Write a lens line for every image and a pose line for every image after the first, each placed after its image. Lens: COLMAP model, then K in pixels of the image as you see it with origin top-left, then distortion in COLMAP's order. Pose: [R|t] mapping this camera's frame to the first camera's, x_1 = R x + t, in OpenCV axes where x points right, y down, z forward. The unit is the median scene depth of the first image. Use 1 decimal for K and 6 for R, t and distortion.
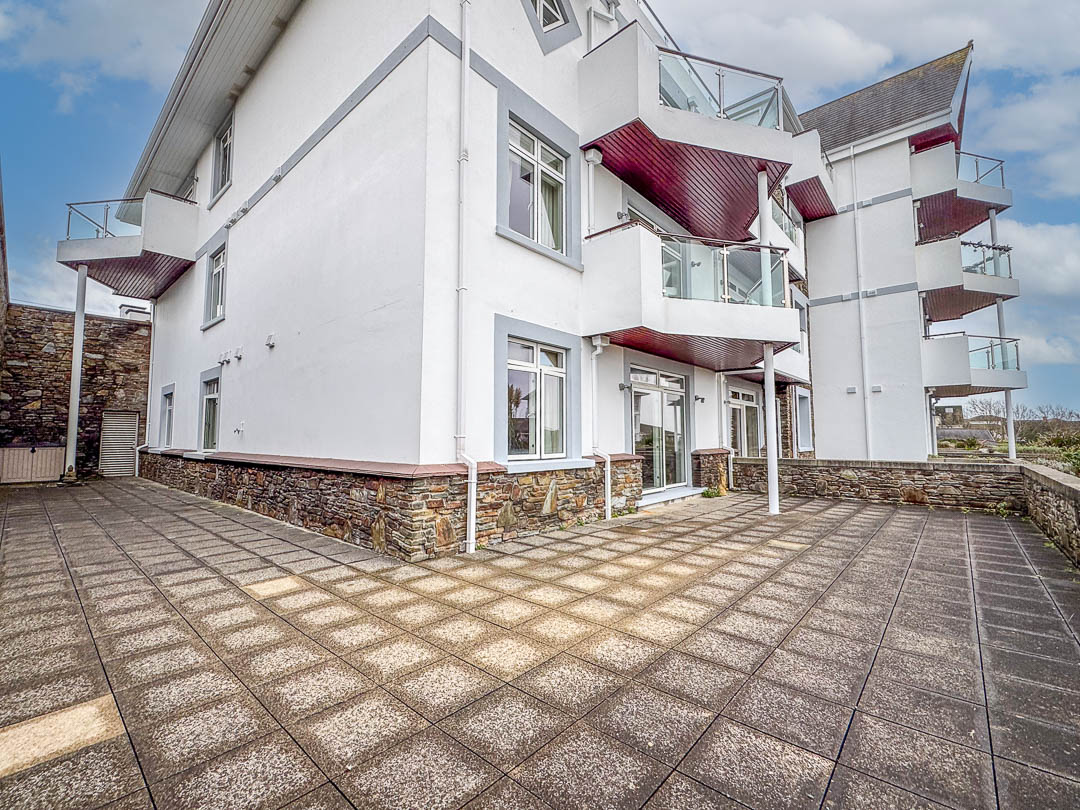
lens RADIAL K [[463.9, 0, 543.3], [0, 463.9, 393.3], [0, 0, 1]] dist [0.000185, 0.000612]
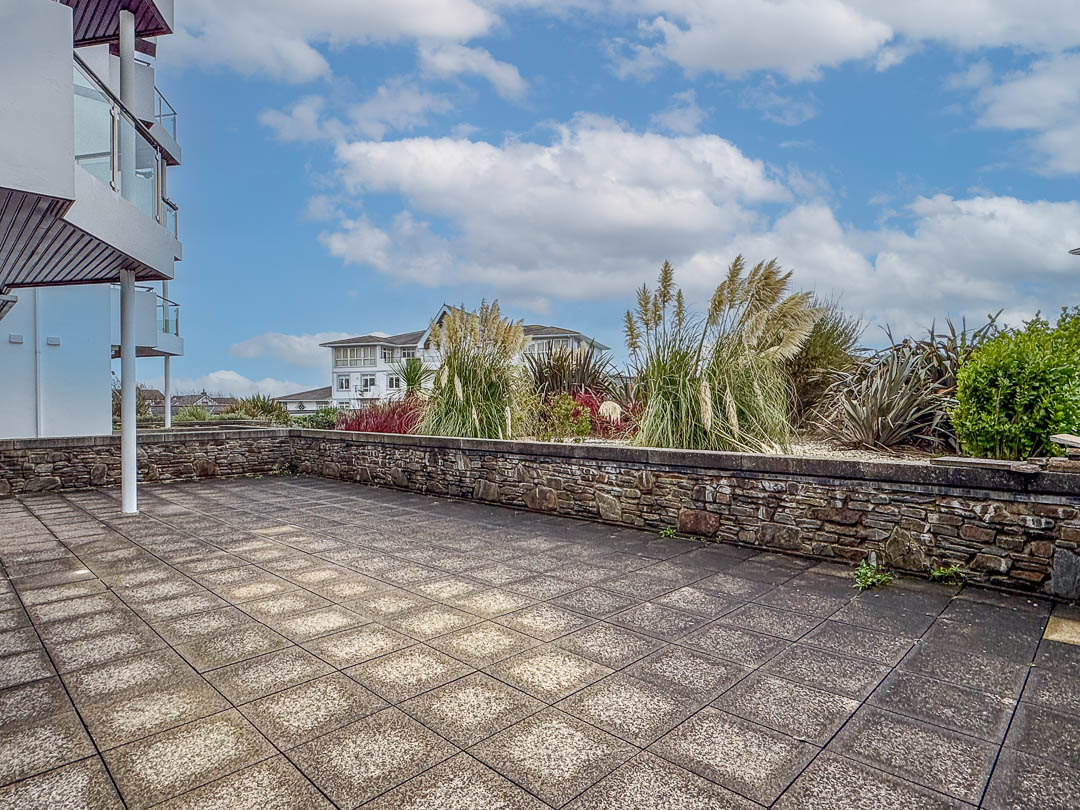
lens RADIAL K [[603.1, 0, 539.5], [0, 603.1, 414.6], [0, 0, 1]] dist [-0.000451, 0.002358]
pose [[0.053133, -0.021070, 0.998365, -0.489235], [-0.084460, 0.996100, 0.025517, 0.045518], [-0.995009, -0.085678, 0.051146, 0.448153]]
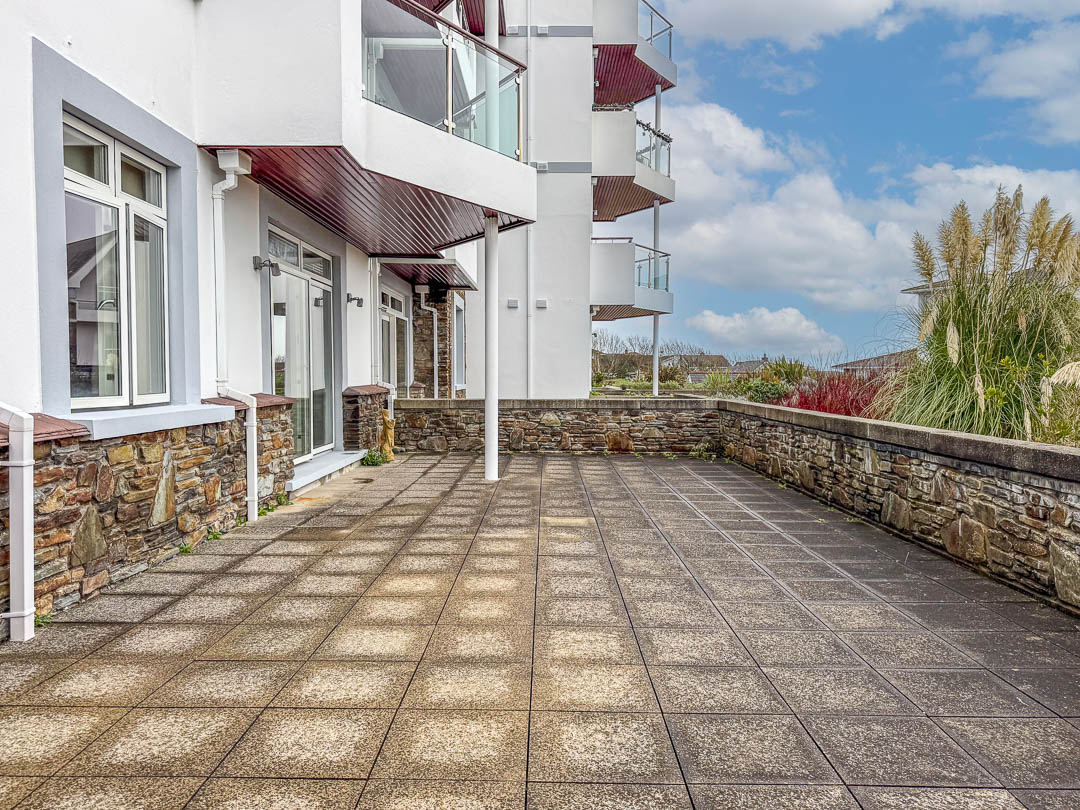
lens RADIAL K [[772.2, 0, 538.8], [0, 772.2, 399.7], [0, 0, 1]] dist [0.062505, -0.079951]
pose [[0.755266, -0.021396, 0.655069, -0.214492], [-0.063545, 0.992368, 0.105677, 0.032701], [-0.652331, -0.121441, 0.748142, 0.193451]]
